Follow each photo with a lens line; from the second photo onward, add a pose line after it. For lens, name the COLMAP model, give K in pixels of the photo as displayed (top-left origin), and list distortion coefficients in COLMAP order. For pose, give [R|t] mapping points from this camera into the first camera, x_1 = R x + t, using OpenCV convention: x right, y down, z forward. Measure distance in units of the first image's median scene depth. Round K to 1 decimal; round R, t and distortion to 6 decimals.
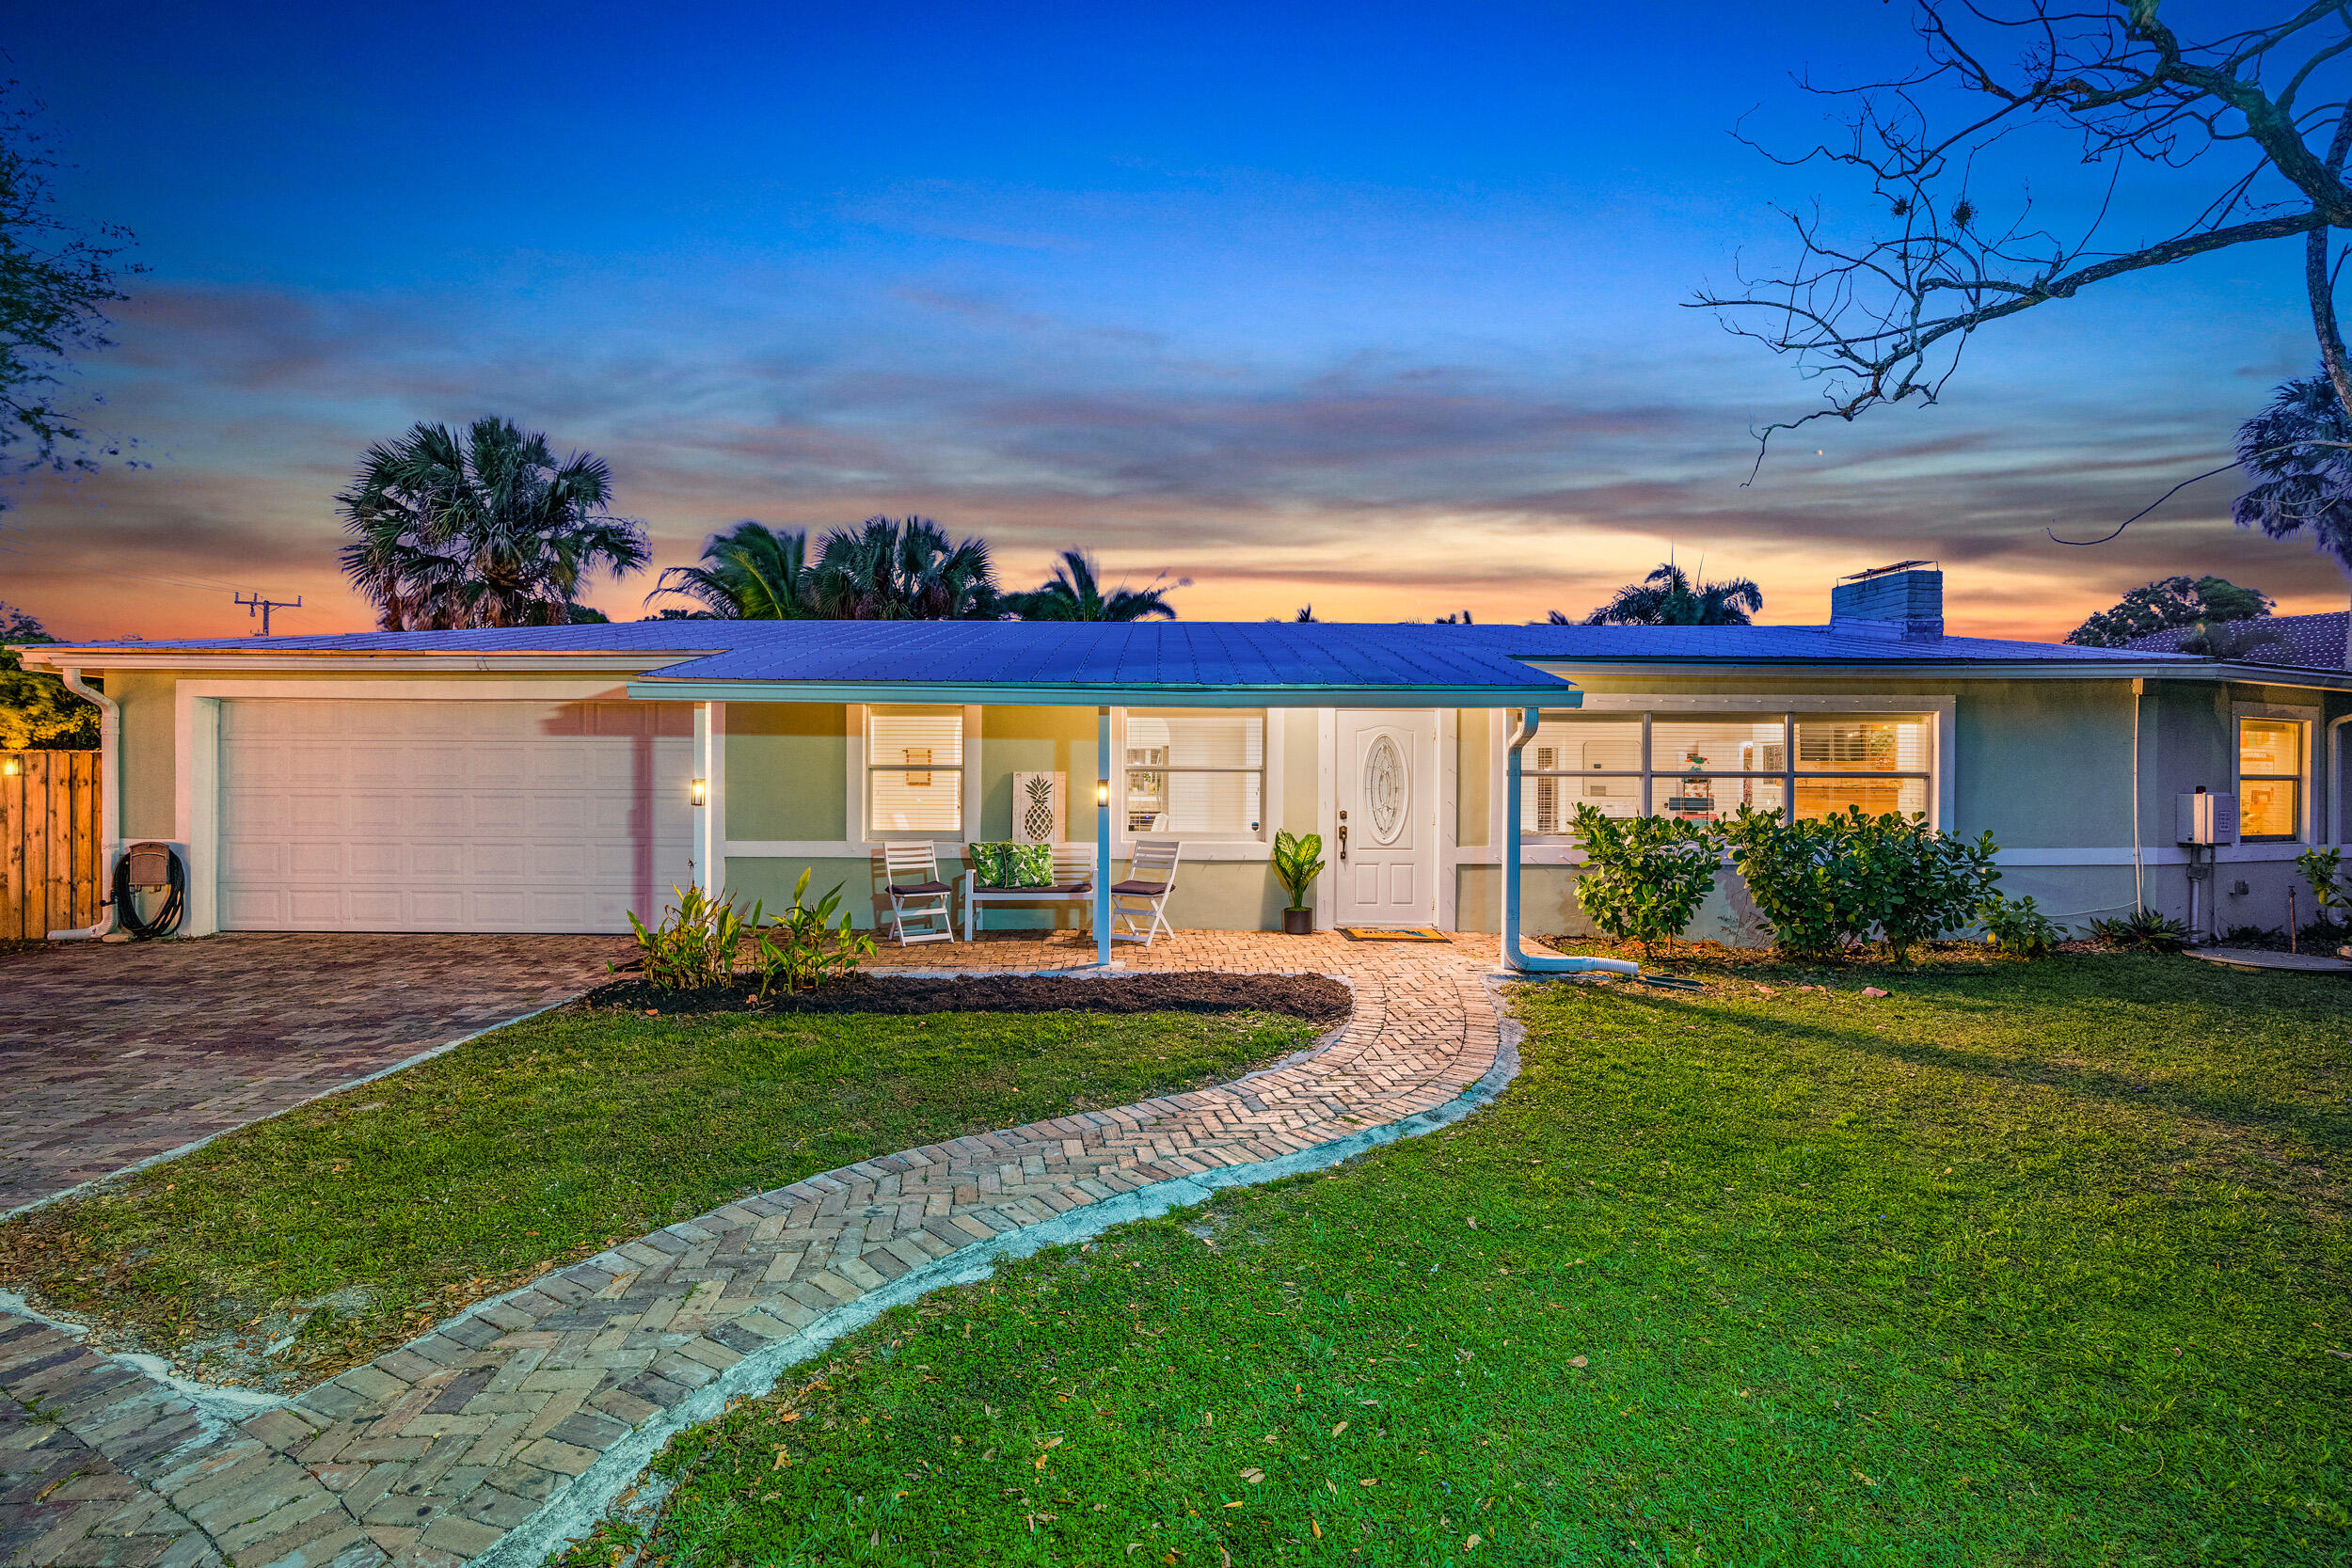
lens RADIAL K [[1092.9, 0, 1176.0], [0, 1092.9, 784.0], [0, 0, 1]] dist [-0.004521, -0.000523]
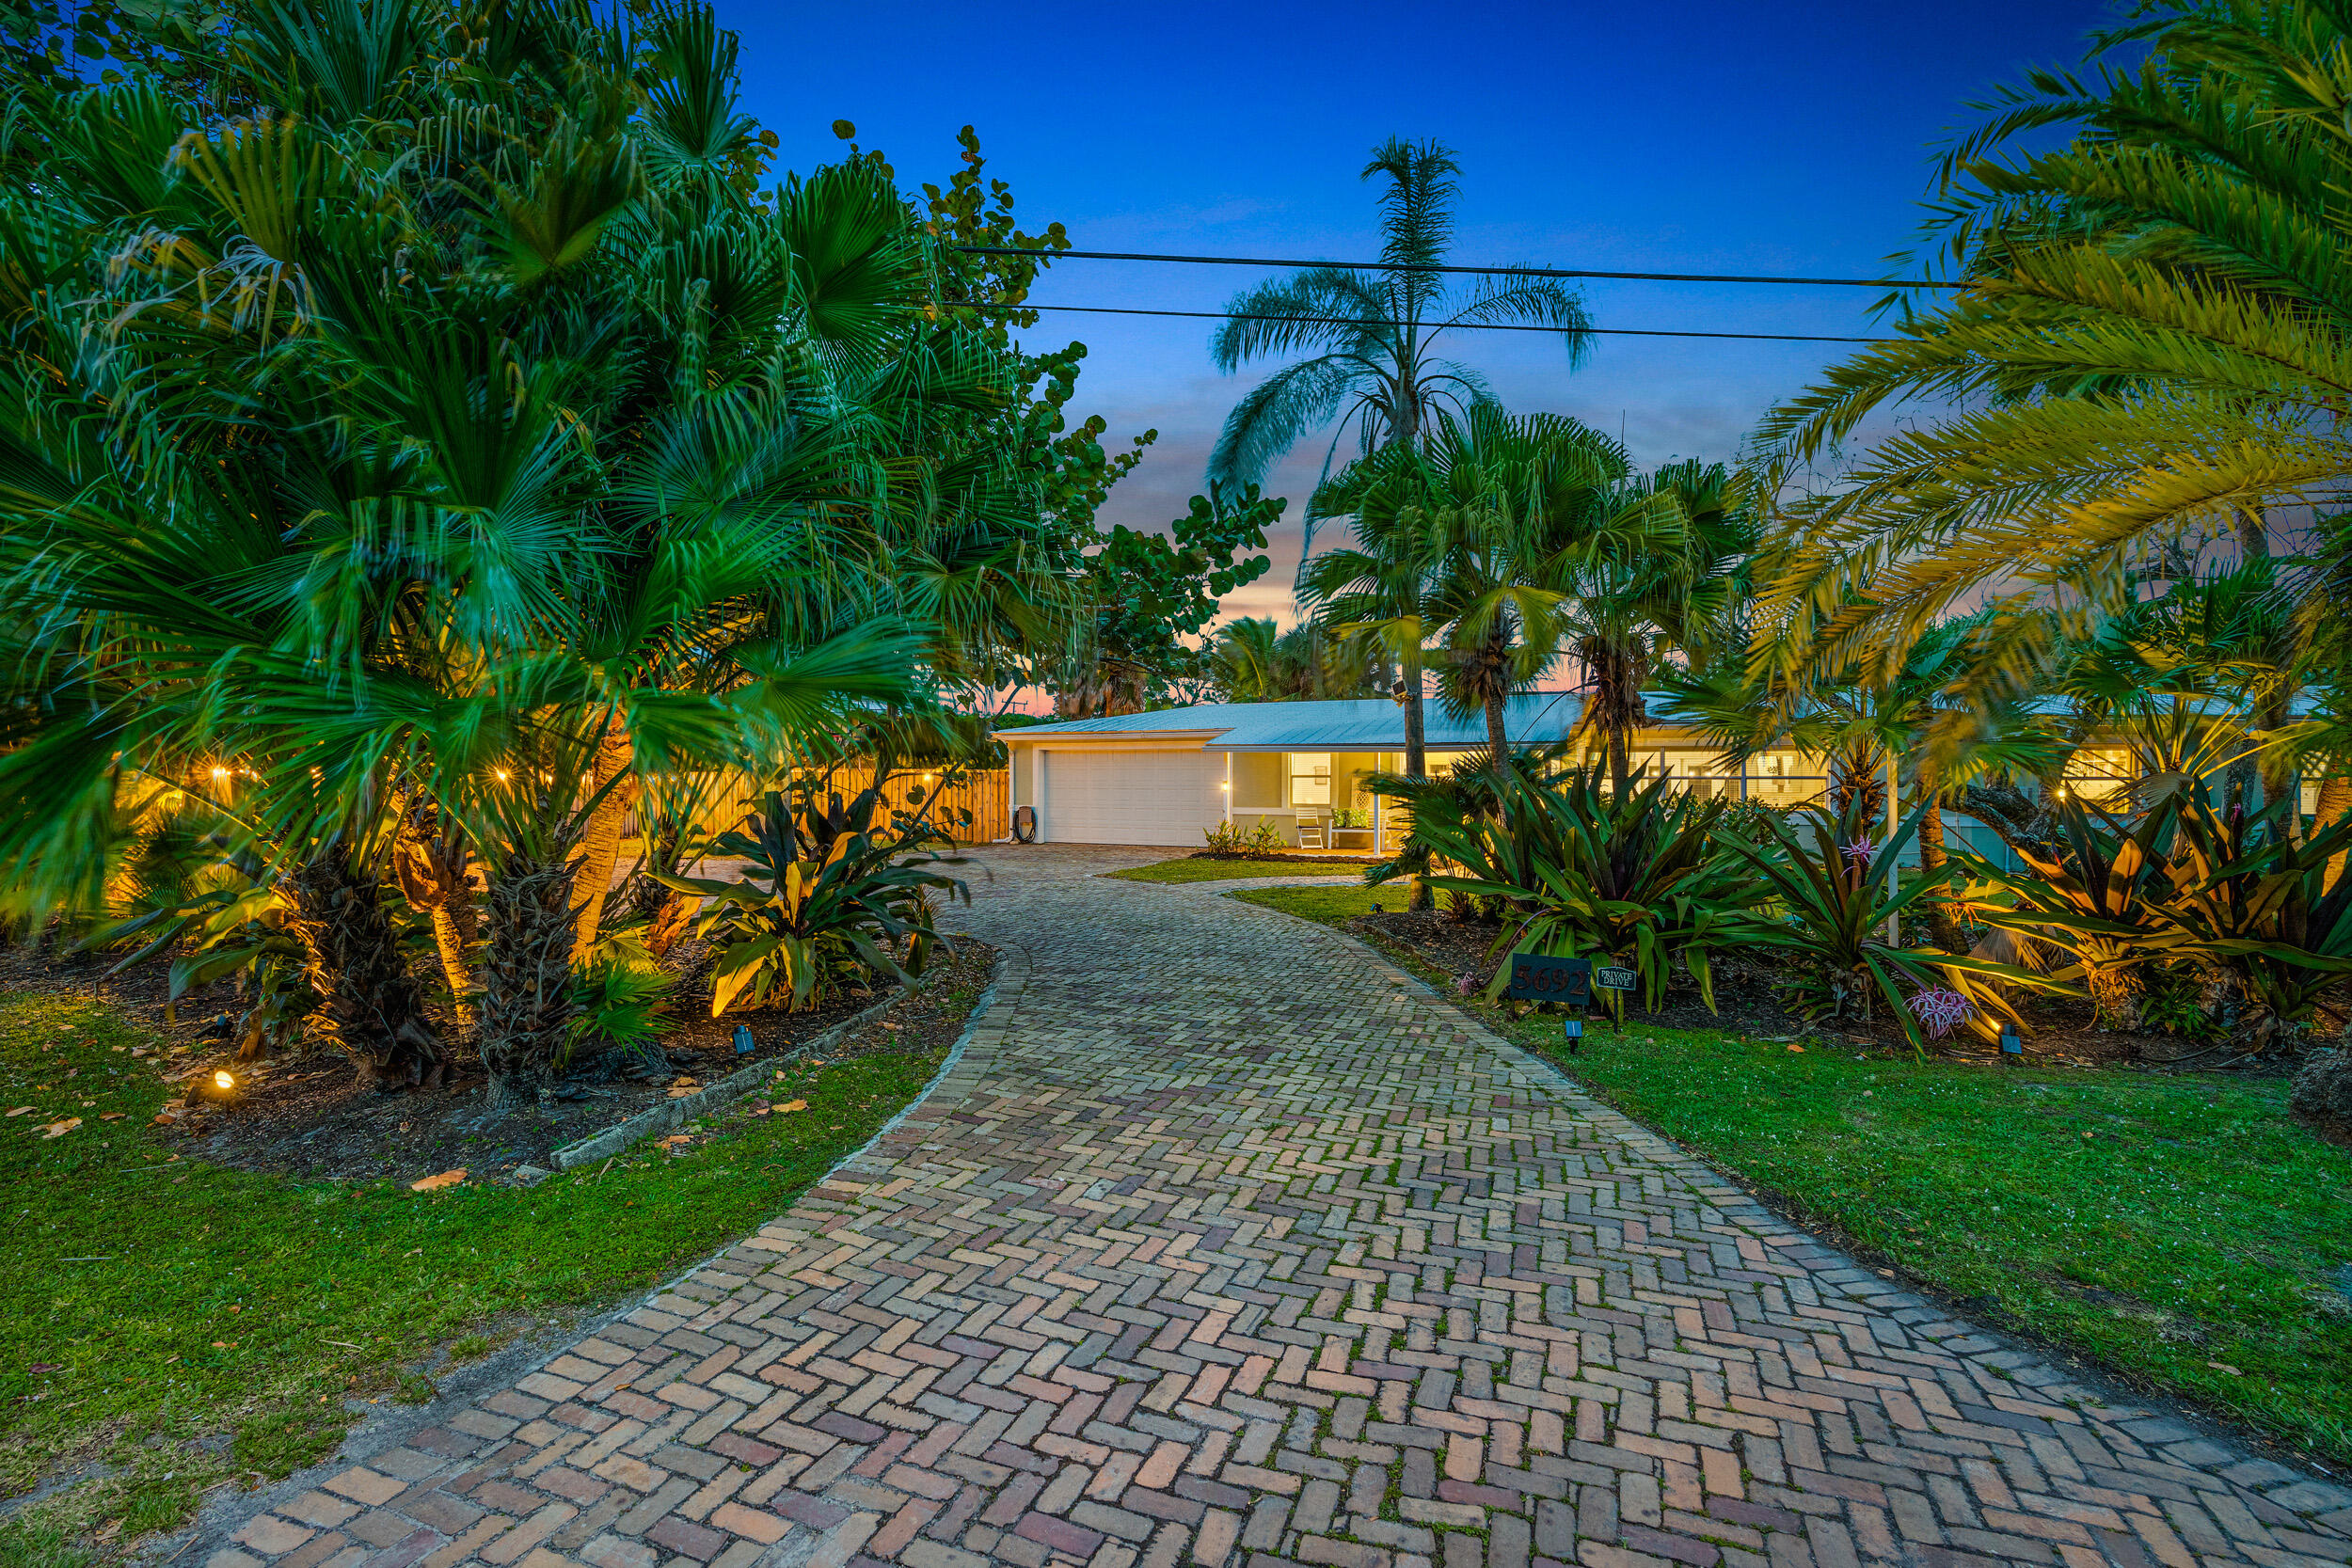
lens RADIAL K [[1092.9, 0, 1176.0], [0, 1092.9, 784.0], [0, 0, 1]] dist [-0.004521, -0.000523]
pose [[0.910613, -0.001195, -0.413258, 0.459124], [0.000311, 0.999998, -0.002206, 0.005756], [0.413259, 0.001881, 0.910611, -1.217435]]
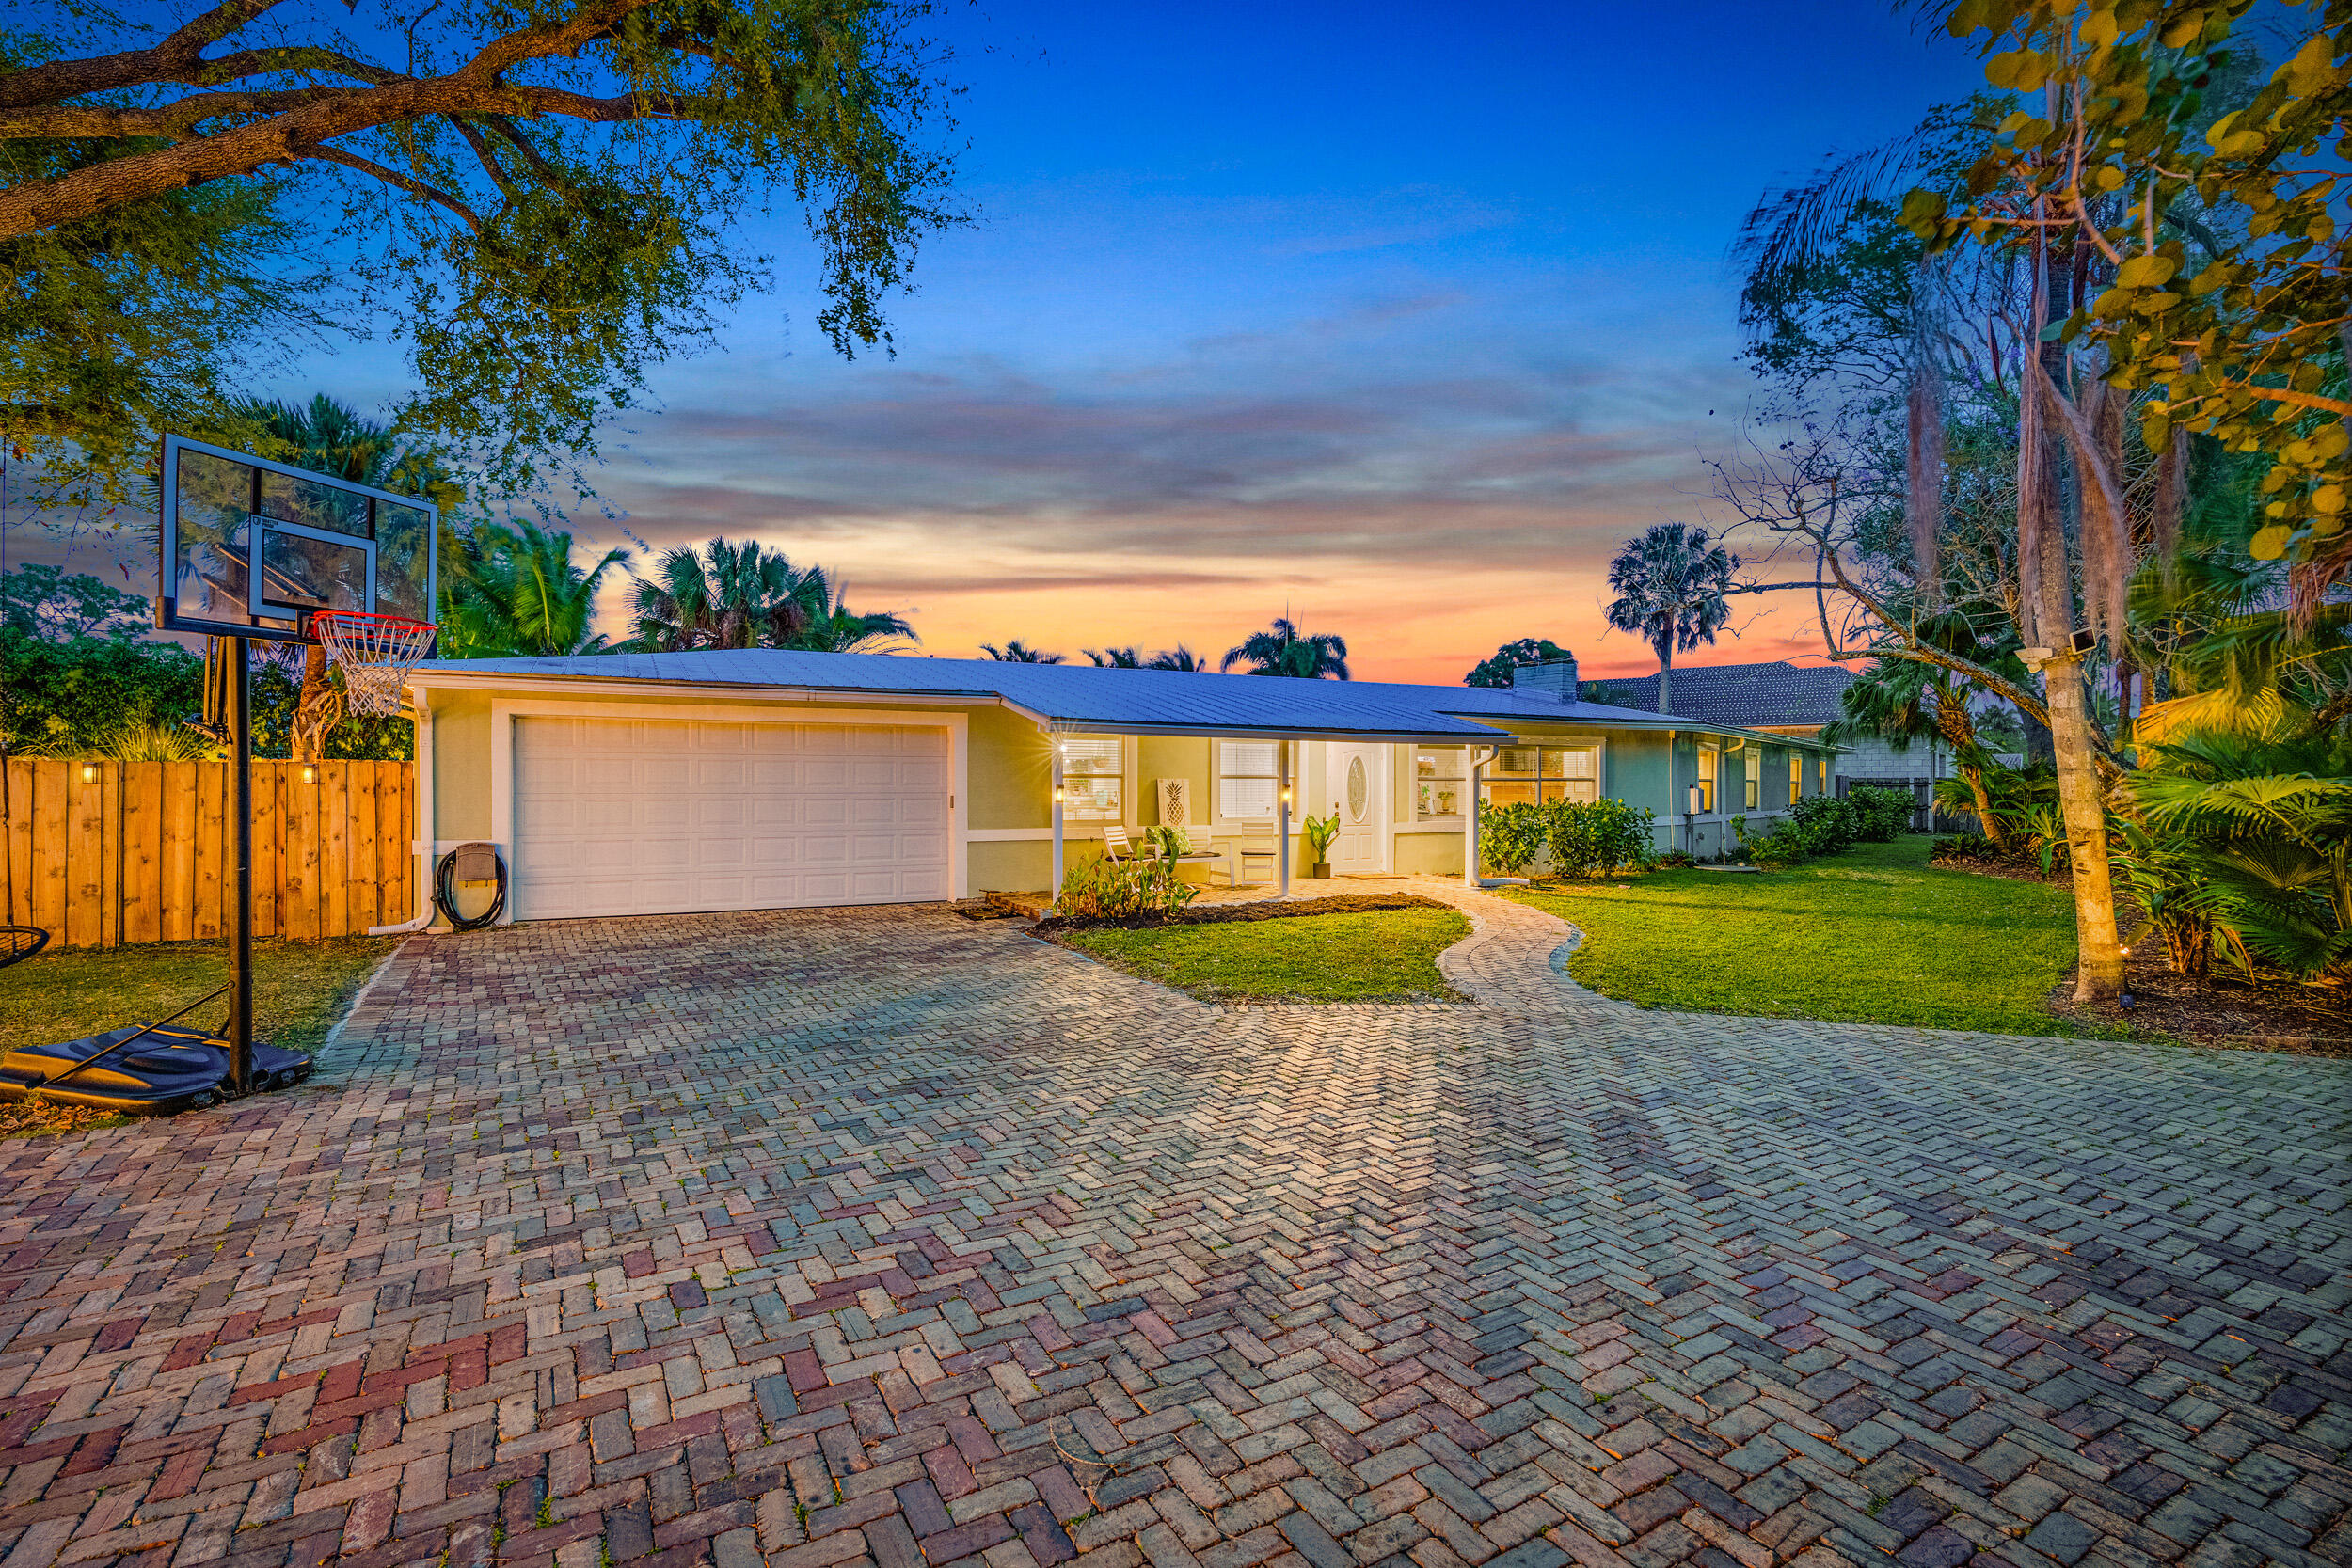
lens RADIAL K [[1092.9, 0, 1176.0], [0, 1092.9, 784.0], [0, 0, 1]] dist [-0.004521, -0.000523]
pose [[0.886660, -0.004323, 0.462402, -0.812743], [0.005079, 0.999987, -0.000390, -0.003191], [-0.462394, 0.002694, 0.886670, -0.329439]]
